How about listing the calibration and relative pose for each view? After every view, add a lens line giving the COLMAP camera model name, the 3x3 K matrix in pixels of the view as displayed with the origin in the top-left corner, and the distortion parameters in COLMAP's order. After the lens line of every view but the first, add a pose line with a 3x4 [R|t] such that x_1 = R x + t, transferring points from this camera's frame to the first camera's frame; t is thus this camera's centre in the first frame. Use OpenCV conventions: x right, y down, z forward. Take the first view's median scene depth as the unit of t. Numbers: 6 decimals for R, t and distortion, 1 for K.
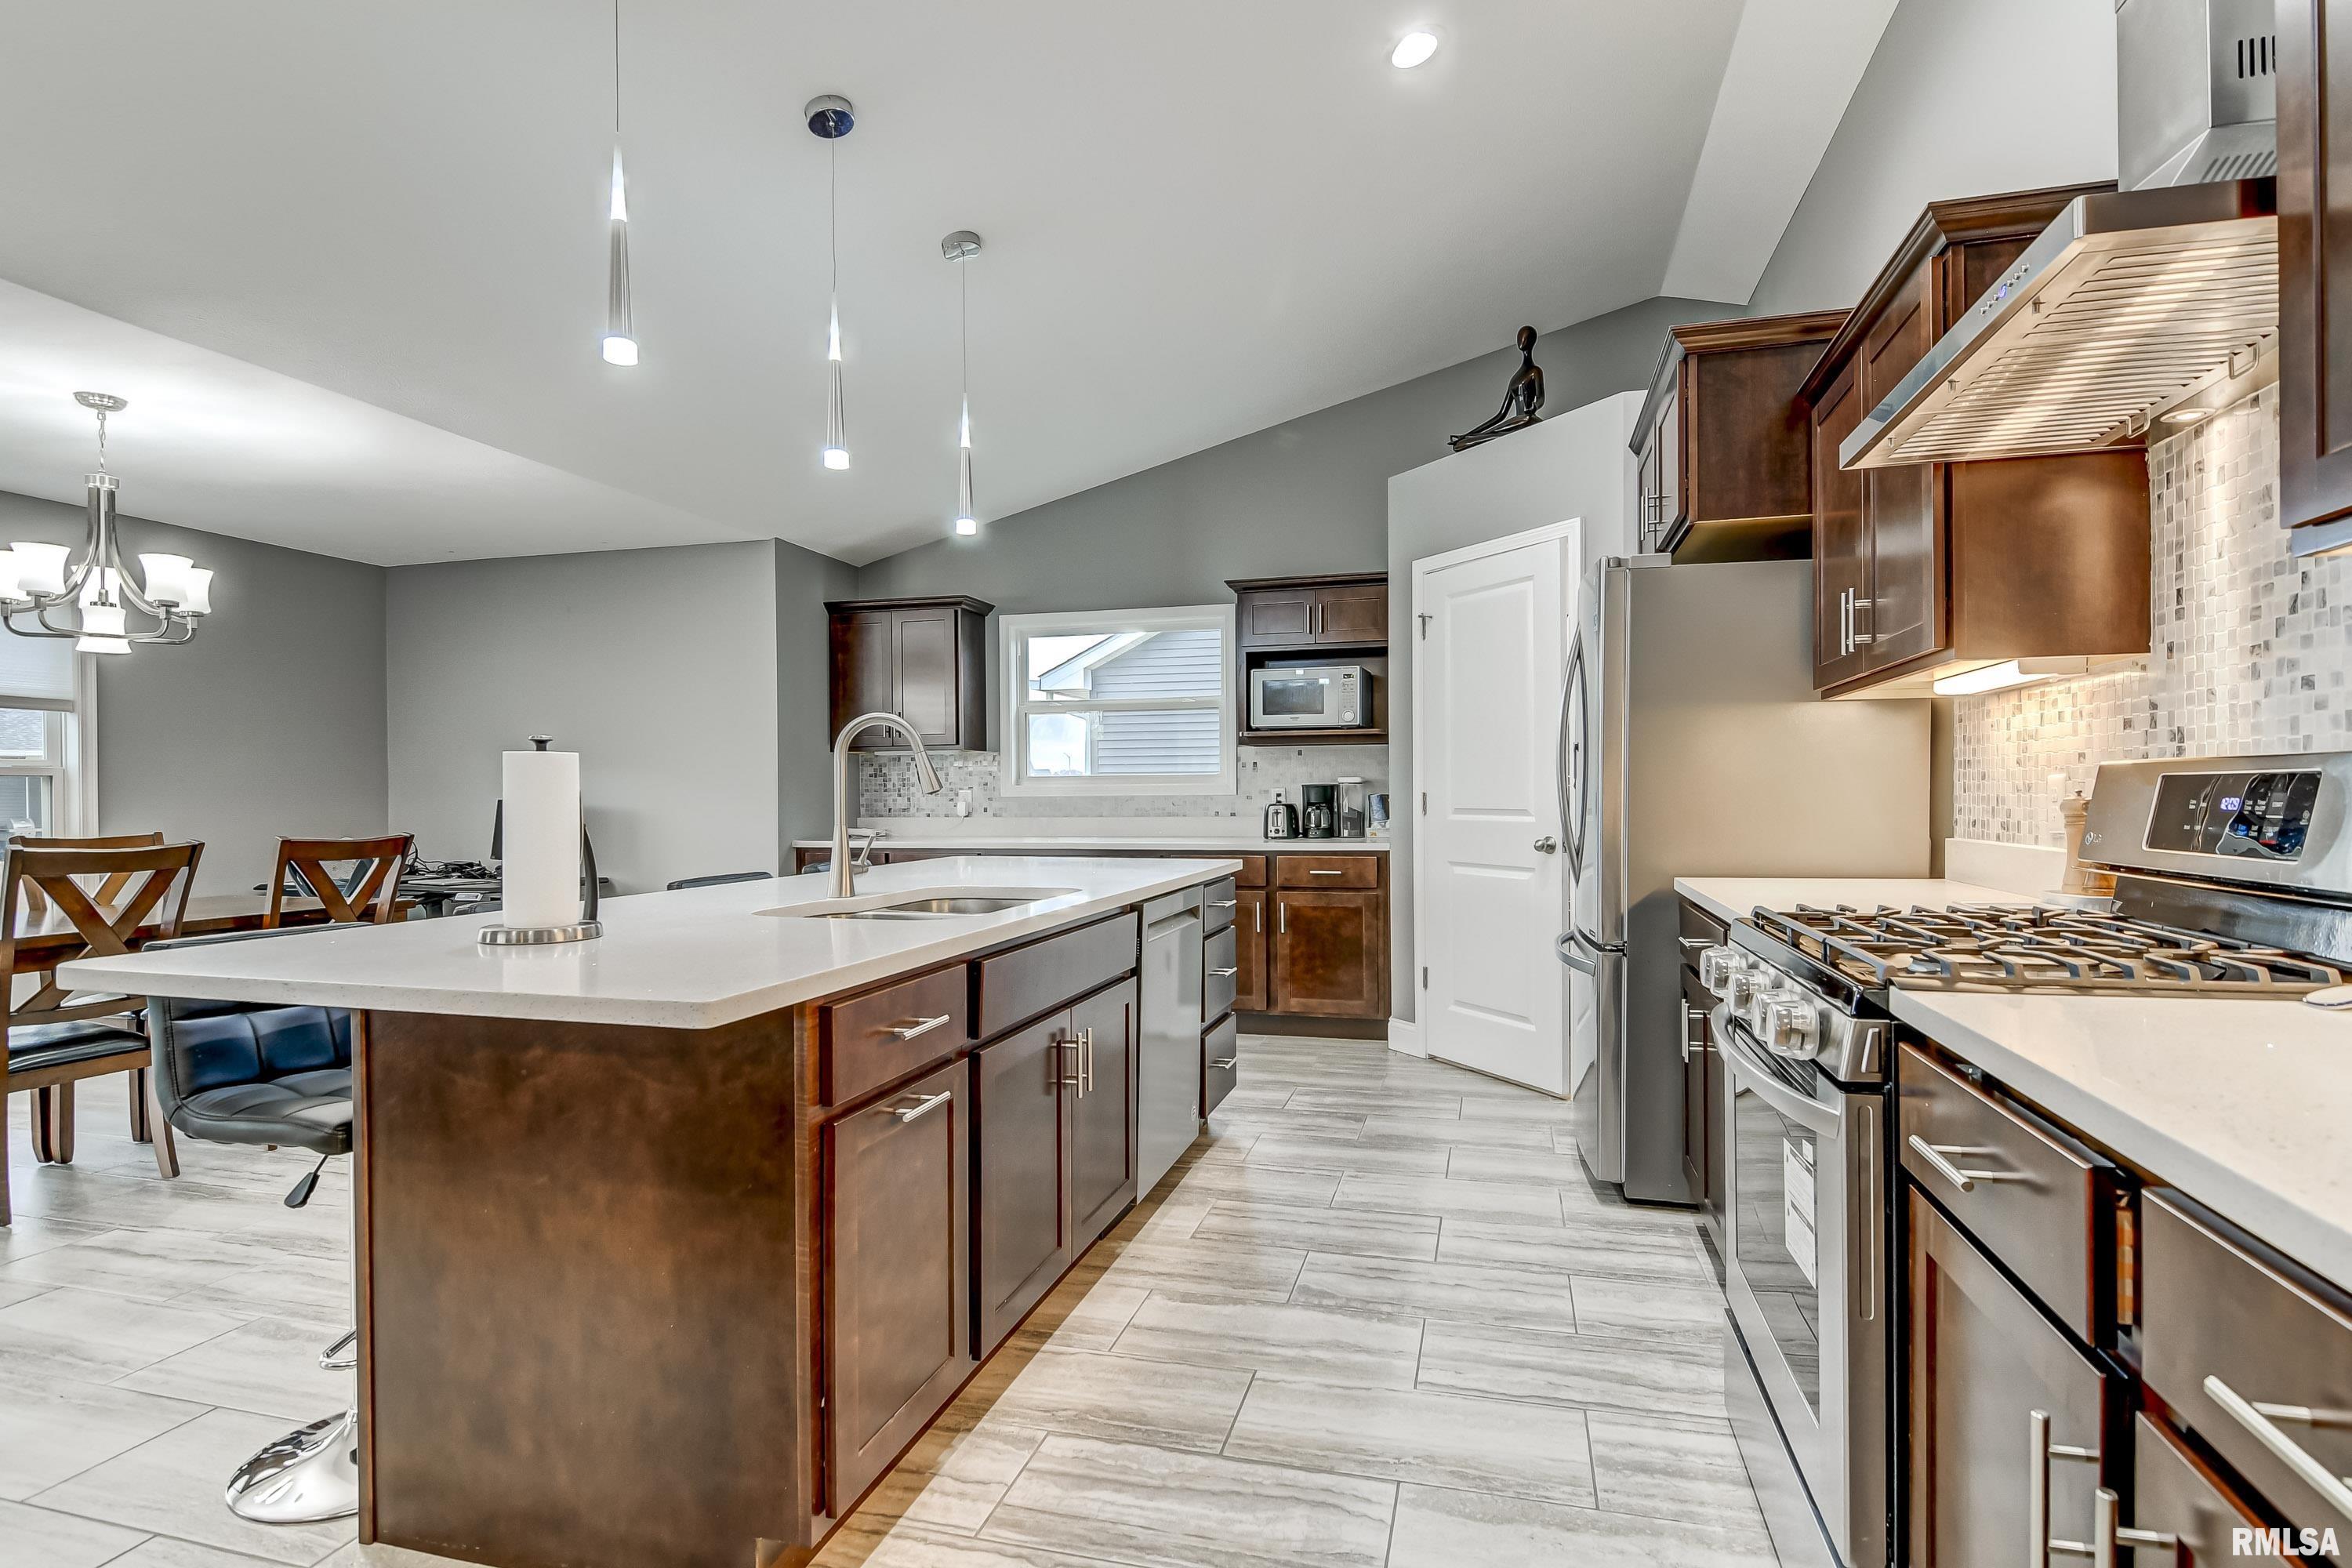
lens RADIAL K [[1175.8, 0, 1180.3], [0, 1175.8, 796.3], [0, 0, 1]] dist [0.012012, -0.011385]
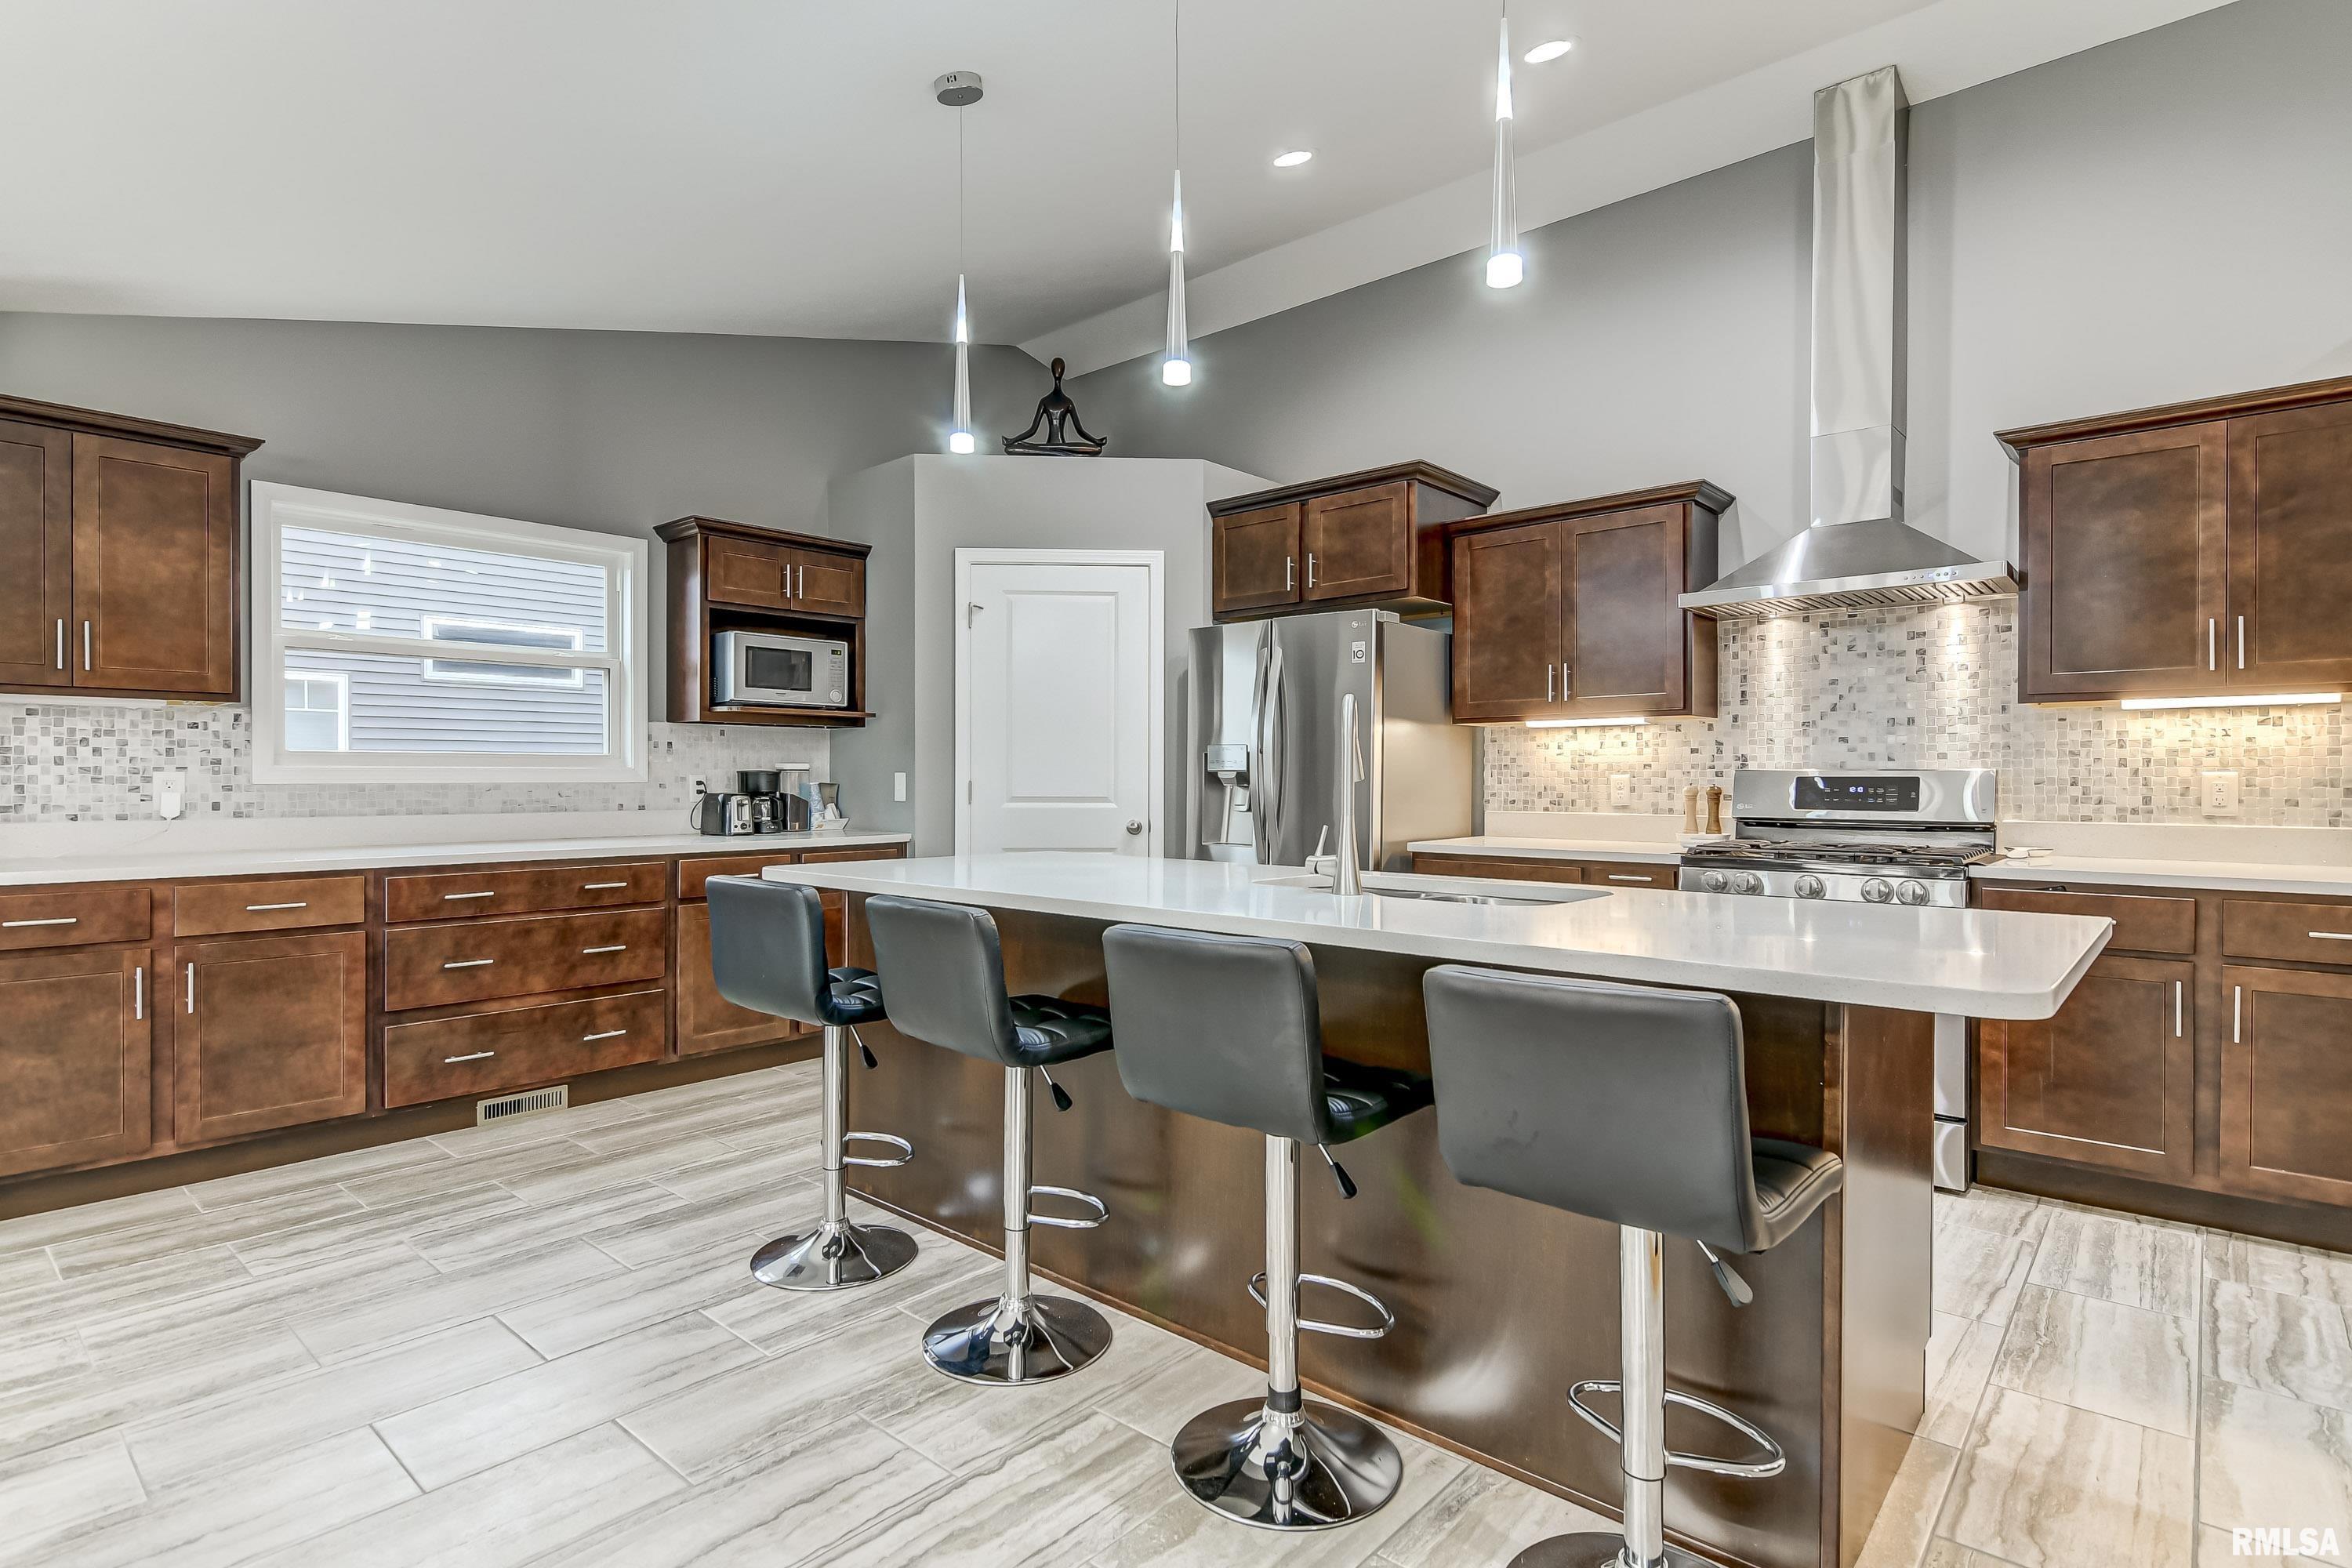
lens RADIAL K [[1189.7, 0, 1176.7], [0, 1189.7, 794.9], [0, 0, 1]] dist [0.006213, -0.000937]
pose [[0.420986, -0.004879, 0.907054, -0.719457], [-0.001894, 0.999979, 0.006258, 0.001801], [-0.907065, -0.004353, 0.420967, 0.465160]]
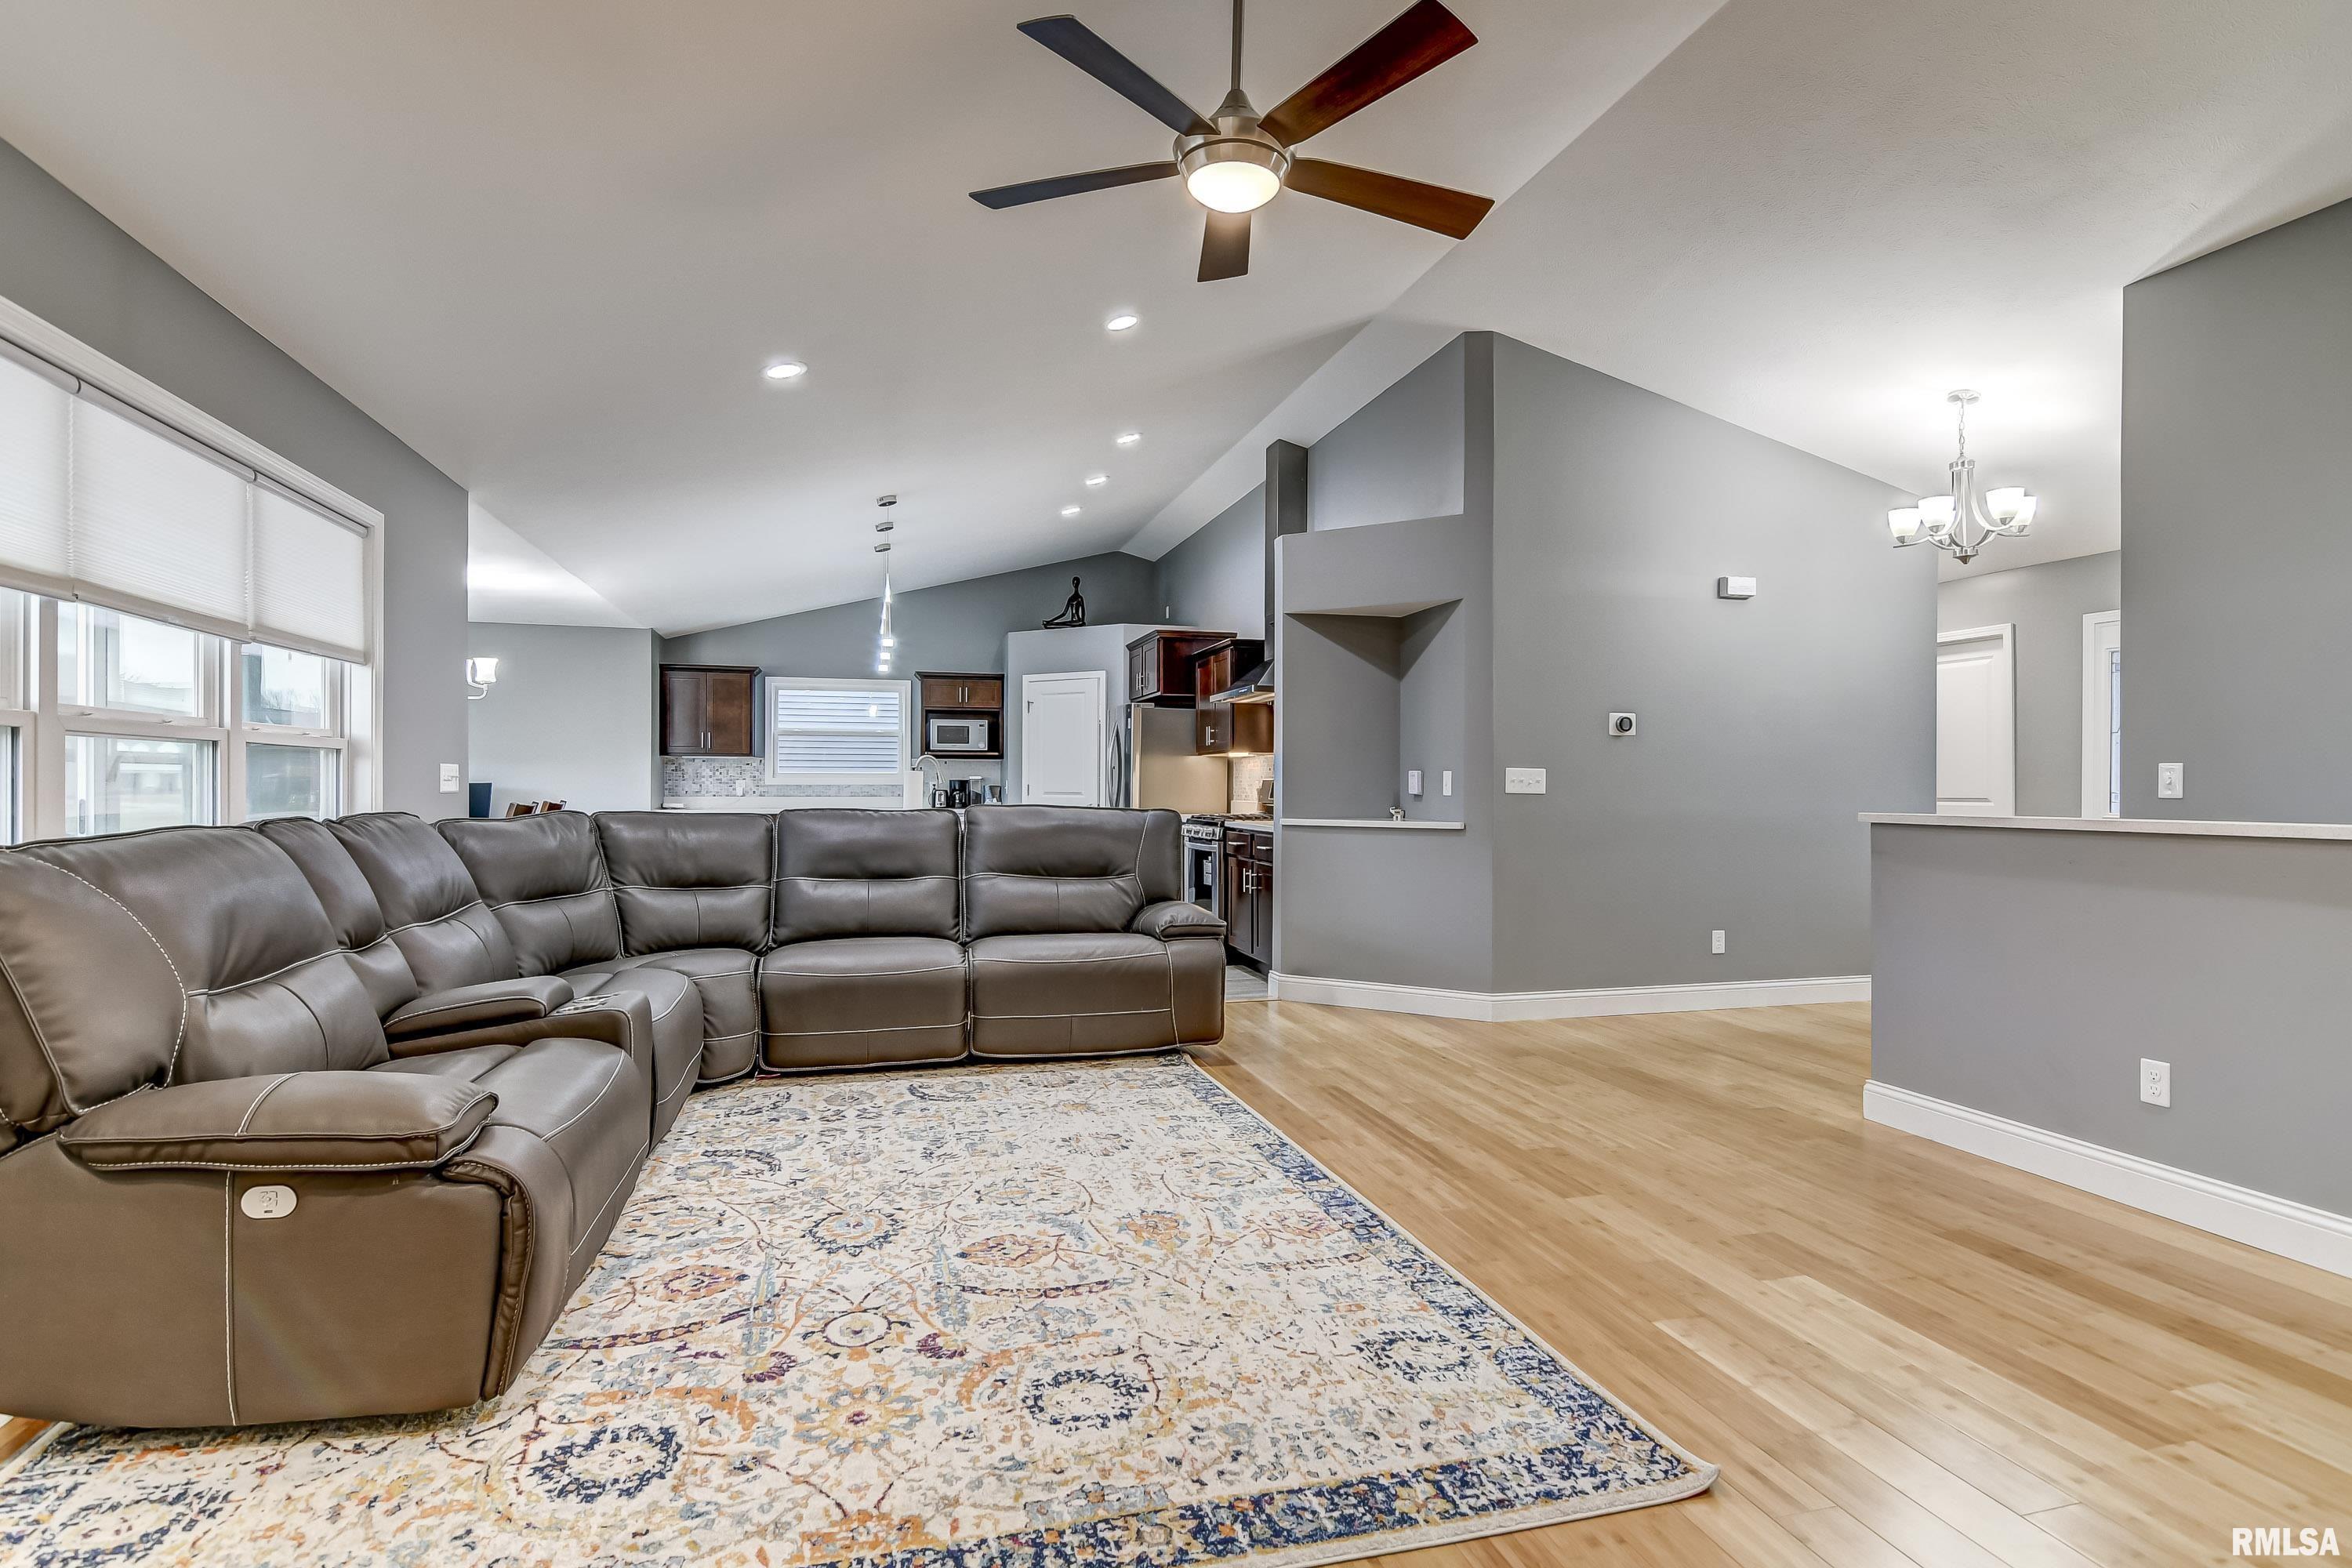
lens RADIAL K [[1155.3, 0, 1223.4], [0, 1155.3, 784.4], [0, 0, 1]] dist [0.010007, -0.009366]
pose [[0.848076, 0.010515, 0.529771, -0.679455], [-0.008705, 0.999945, -0.005912, 0.006378], [-0.529803, 0.000403, 0.848120, -1.084936]]
